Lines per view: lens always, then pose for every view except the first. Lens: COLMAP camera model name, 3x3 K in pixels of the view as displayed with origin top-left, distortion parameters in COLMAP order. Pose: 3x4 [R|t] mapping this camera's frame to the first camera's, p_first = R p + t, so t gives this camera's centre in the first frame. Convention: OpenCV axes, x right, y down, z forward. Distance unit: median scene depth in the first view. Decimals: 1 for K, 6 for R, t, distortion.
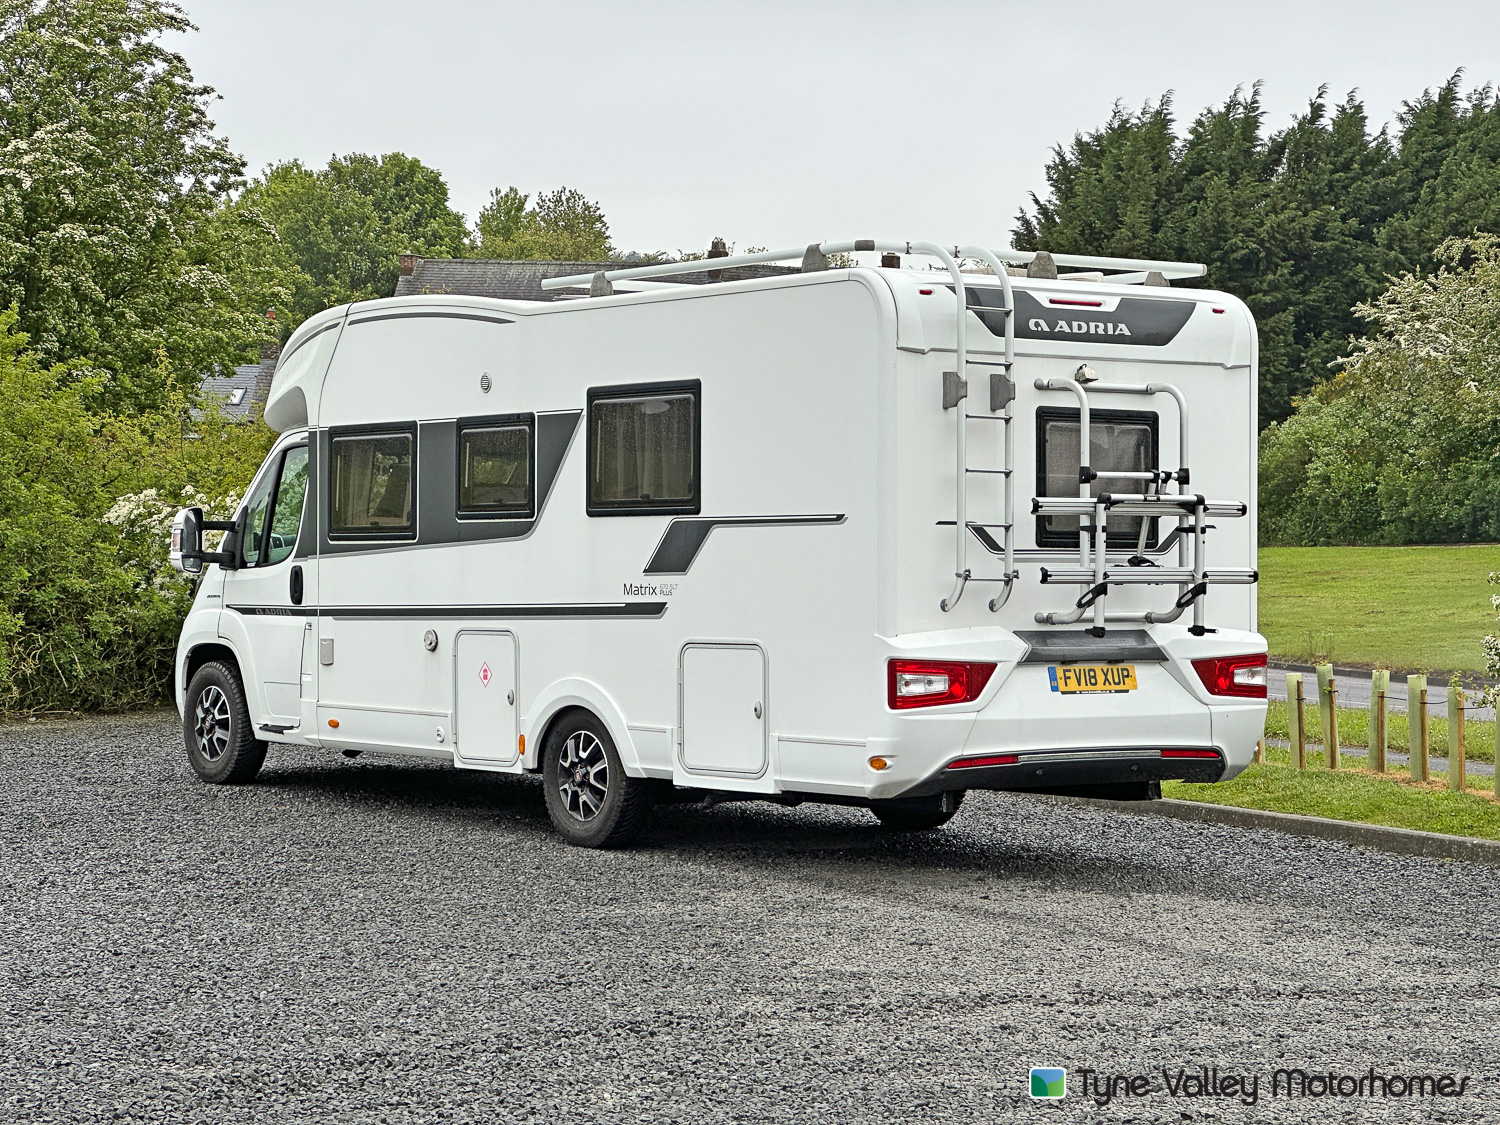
lens RADIAL K [[3395.1, 0, 750.0], [0, 3395.1, 562.5], [0, 0, 1]] dist [0.105926, 0.196958]
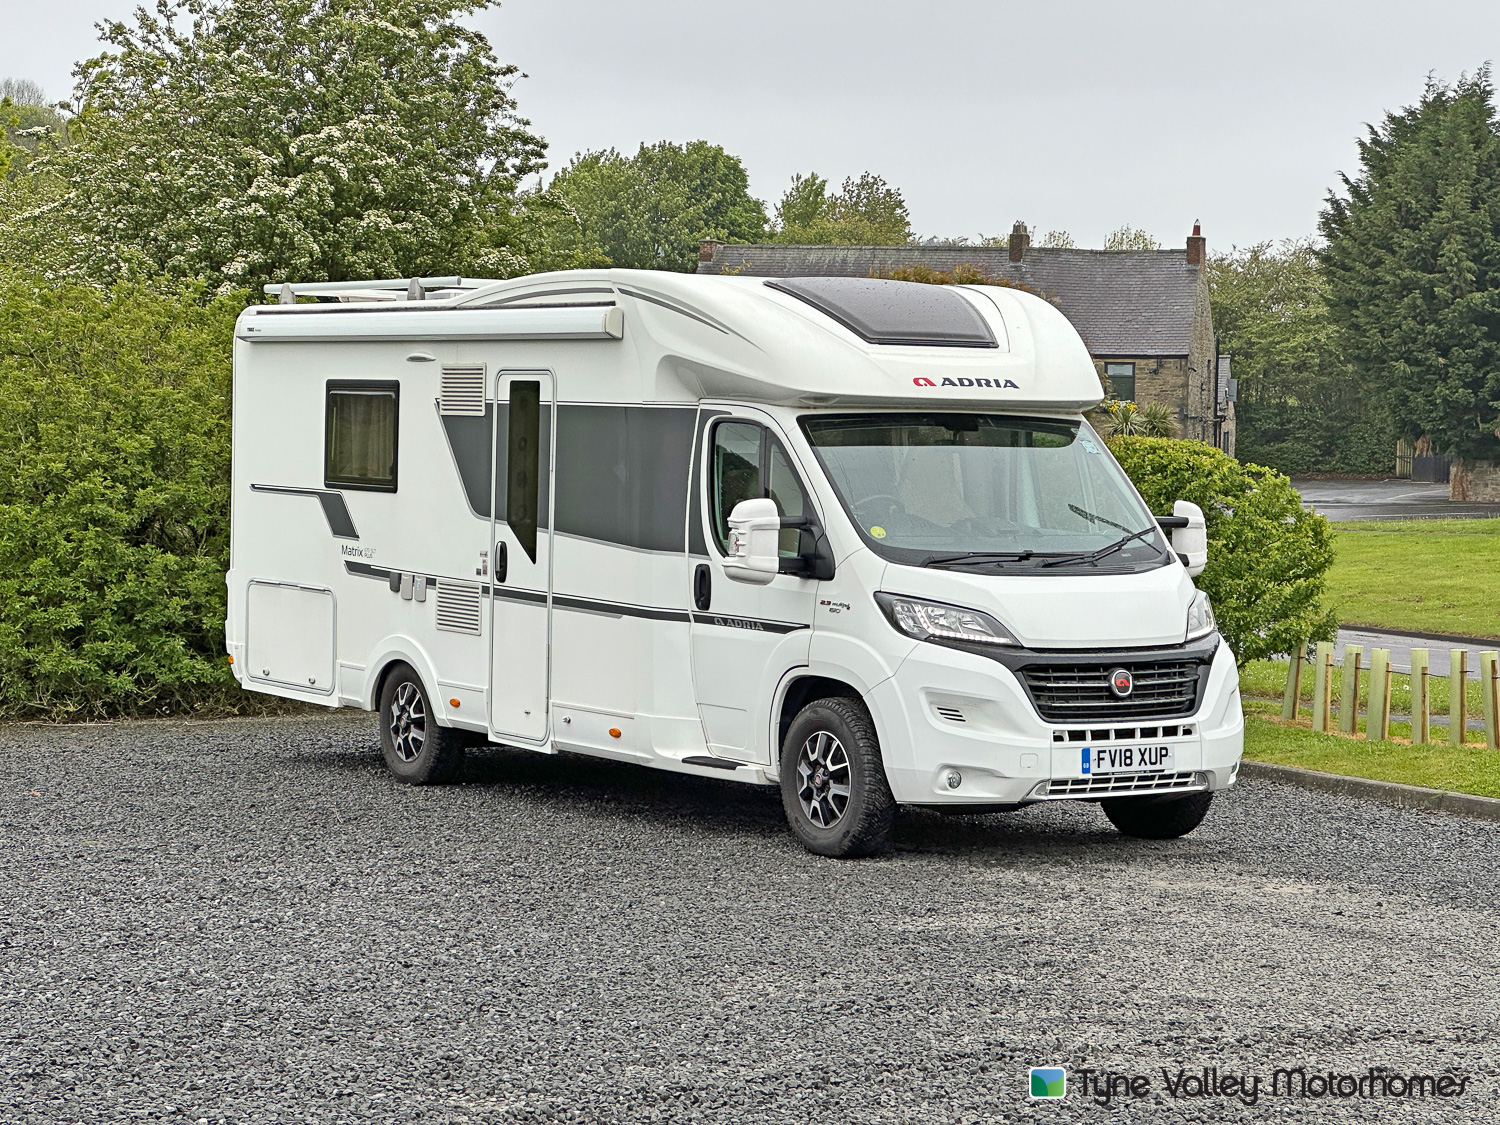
lens RADIAL K [[3368.0, 0, 750.3], [0, 3368.0, 609.2], [0, 0, 1]] dist [-1.228039, 18.194749]
pose [[0.996198, 0.001157, -0.087110, -0.011984], [0.000415, 0.999837, 0.018026, 0.000102], [0.087117, -0.017994, 0.996036, 0.102293]]
